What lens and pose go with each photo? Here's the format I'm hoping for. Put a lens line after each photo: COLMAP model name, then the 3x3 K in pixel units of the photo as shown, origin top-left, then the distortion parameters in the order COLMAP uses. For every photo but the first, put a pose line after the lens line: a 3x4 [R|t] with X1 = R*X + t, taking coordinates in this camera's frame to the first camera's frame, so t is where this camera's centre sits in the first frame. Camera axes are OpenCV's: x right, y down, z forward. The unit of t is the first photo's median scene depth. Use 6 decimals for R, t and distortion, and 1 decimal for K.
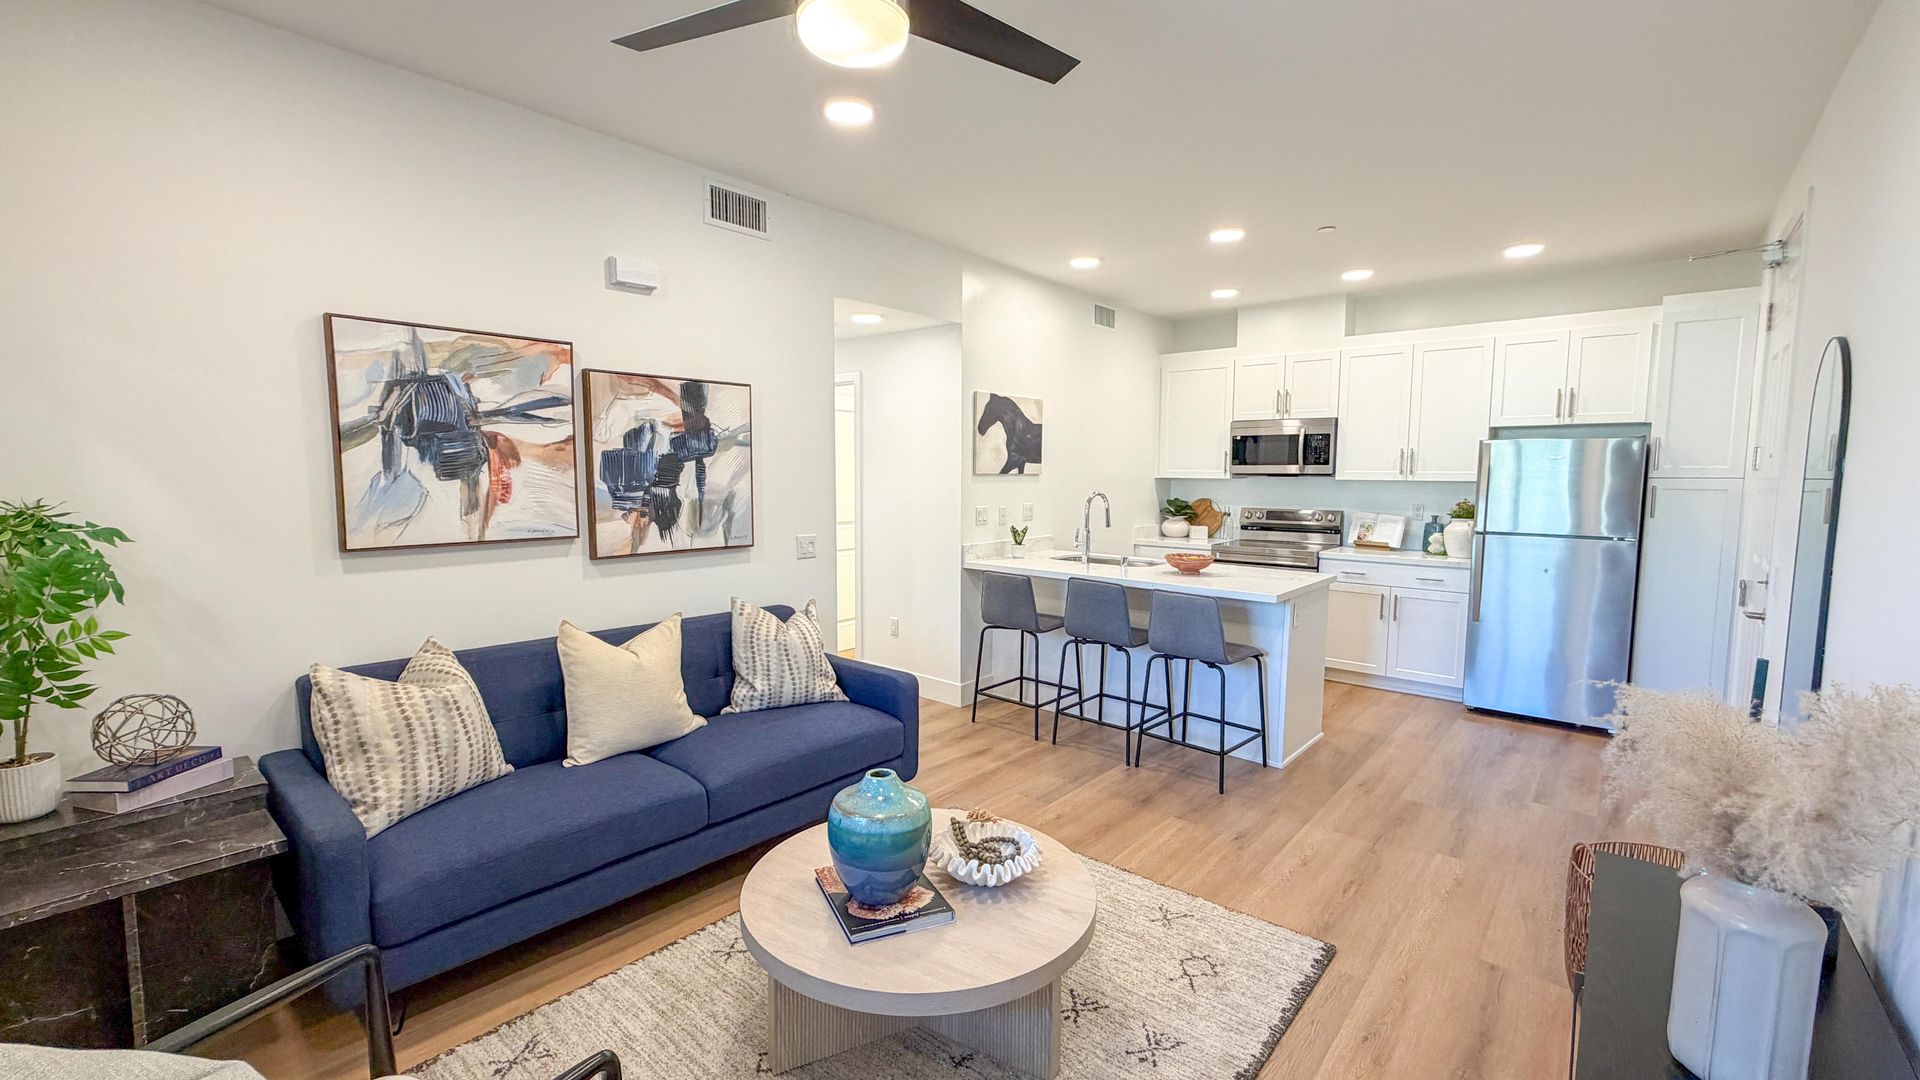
lens RADIAL K [[783.2, 0, 942.9], [0, 783.2, 553.4], [0, 0, 1]] dist [-0.017205, -0.001159]
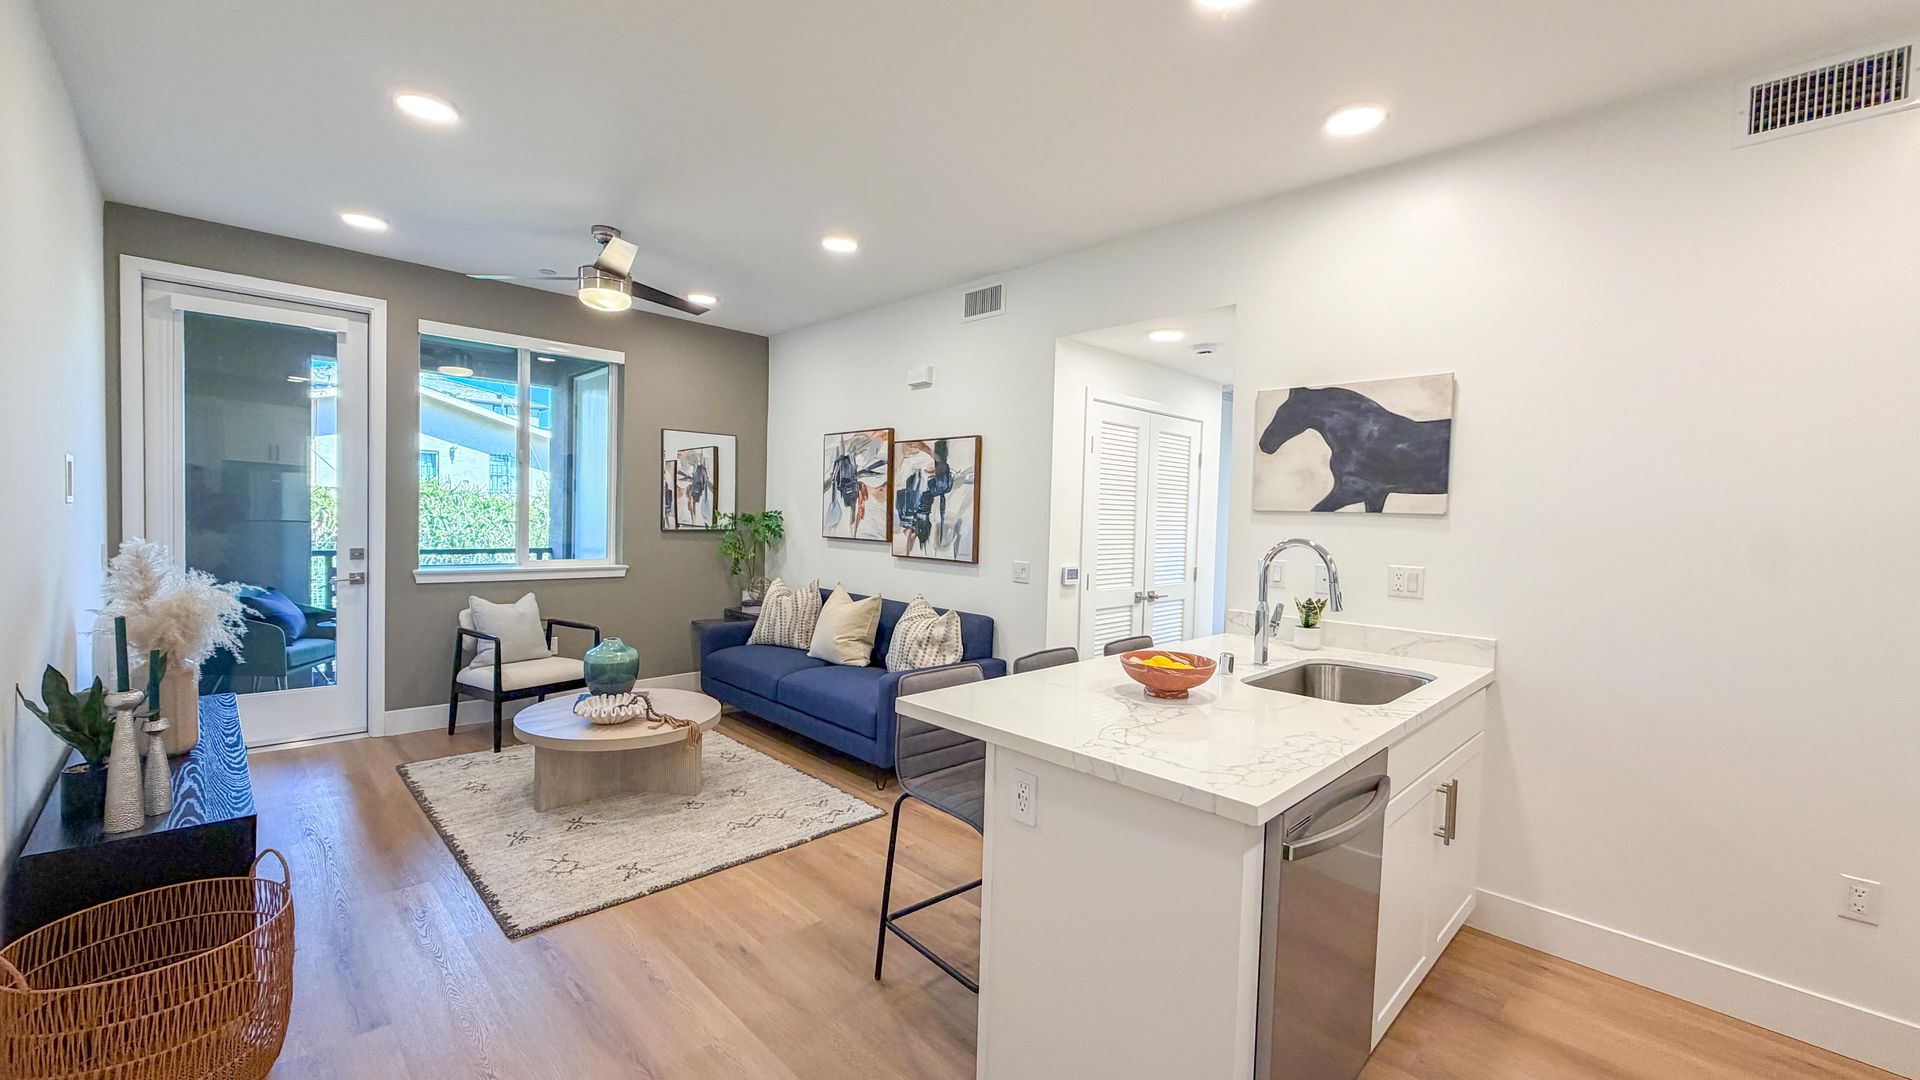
lens RADIAL K [[783.2, 0, 996.0], [0, 783.2, 551.4], [0, 0, 1]] dist [-0.017205, -0.001159]
pose [[-0.055335, 0.037883, -0.997749, 0.780904], [-0.133697, 0.990000, 0.045003, -0.069638], [0.989476, 0.135886, -0.049717, 0.854867]]
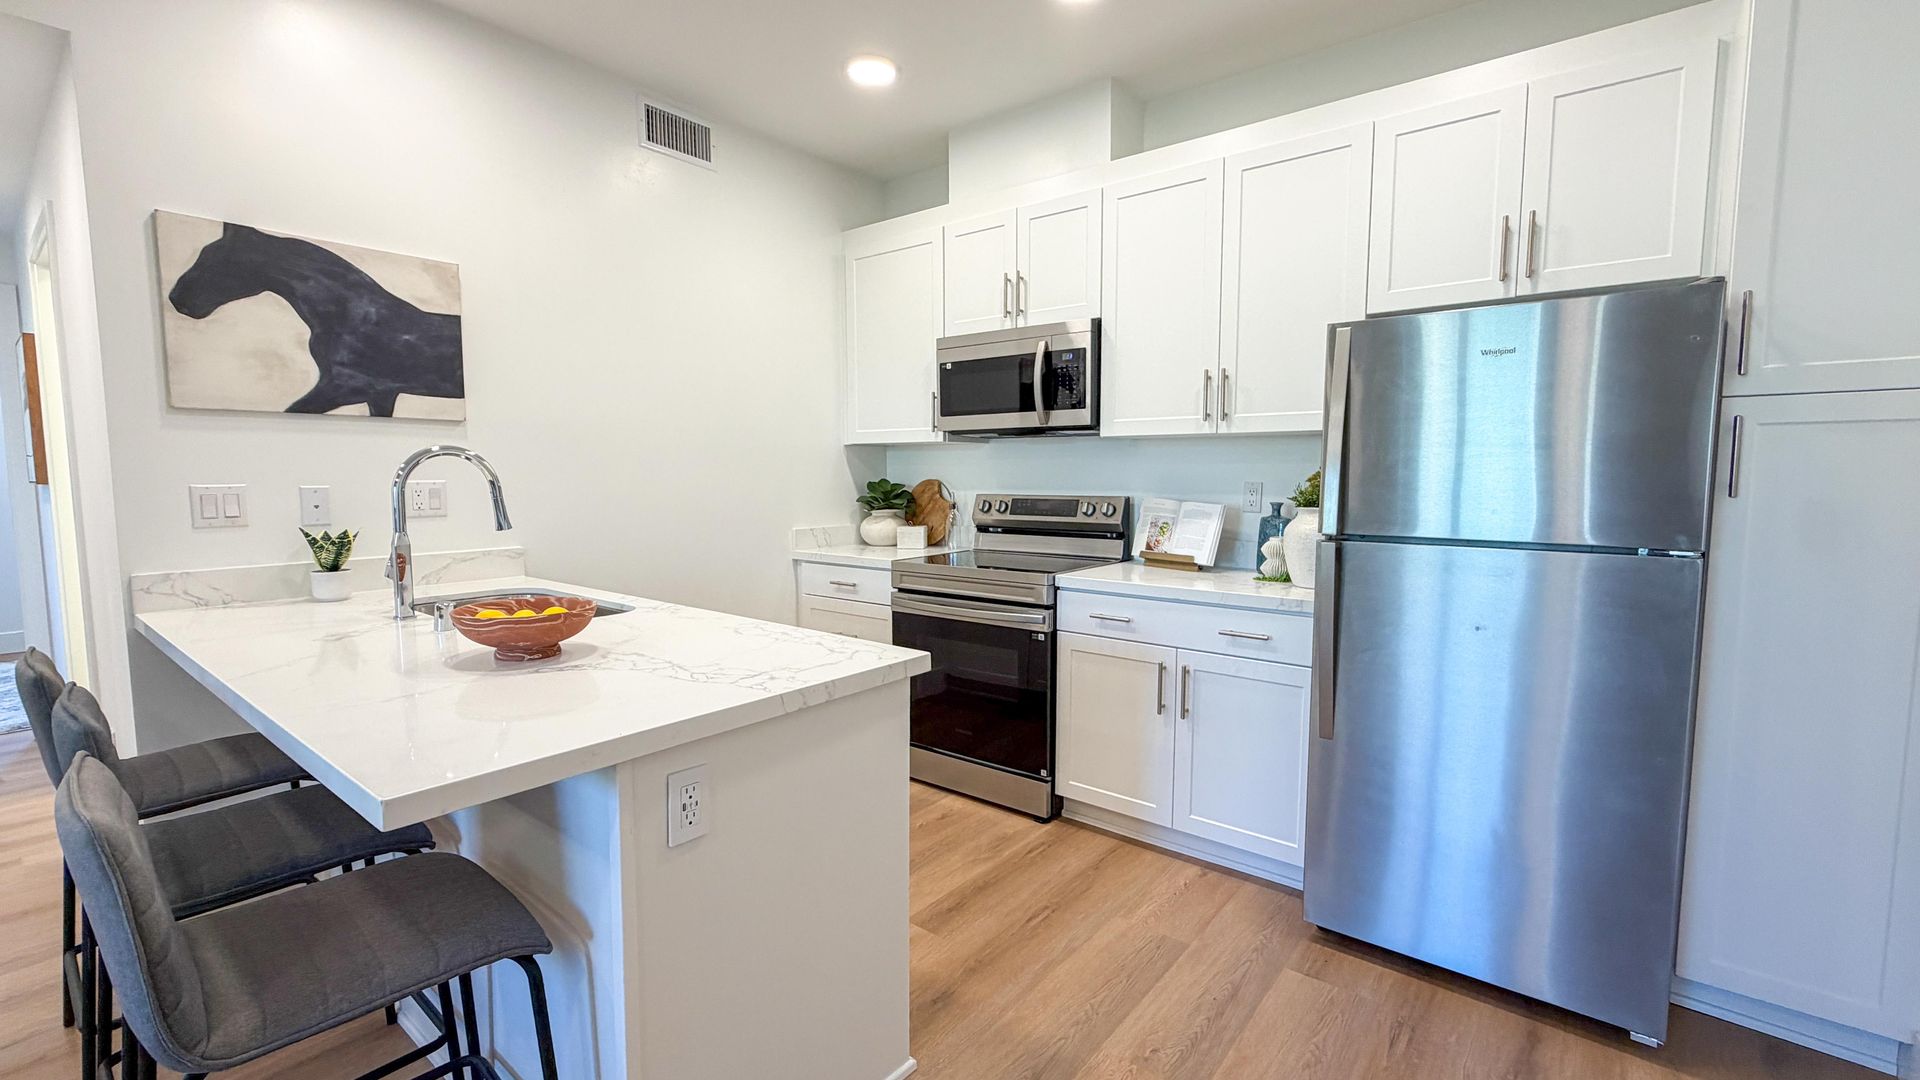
lens RADIAL K [[783.2, 0, 962.7], [0, 783.2, 553.4], [0, 0, 1]] dist [-0.017205, -0.001159]
pose [[0.998788, -0.007309, 0.048664, 0.477269], [0.007493, 0.999965, -0.003598, -0.017805], [-0.048636, 0.003959, 0.998809, 0.590589]]
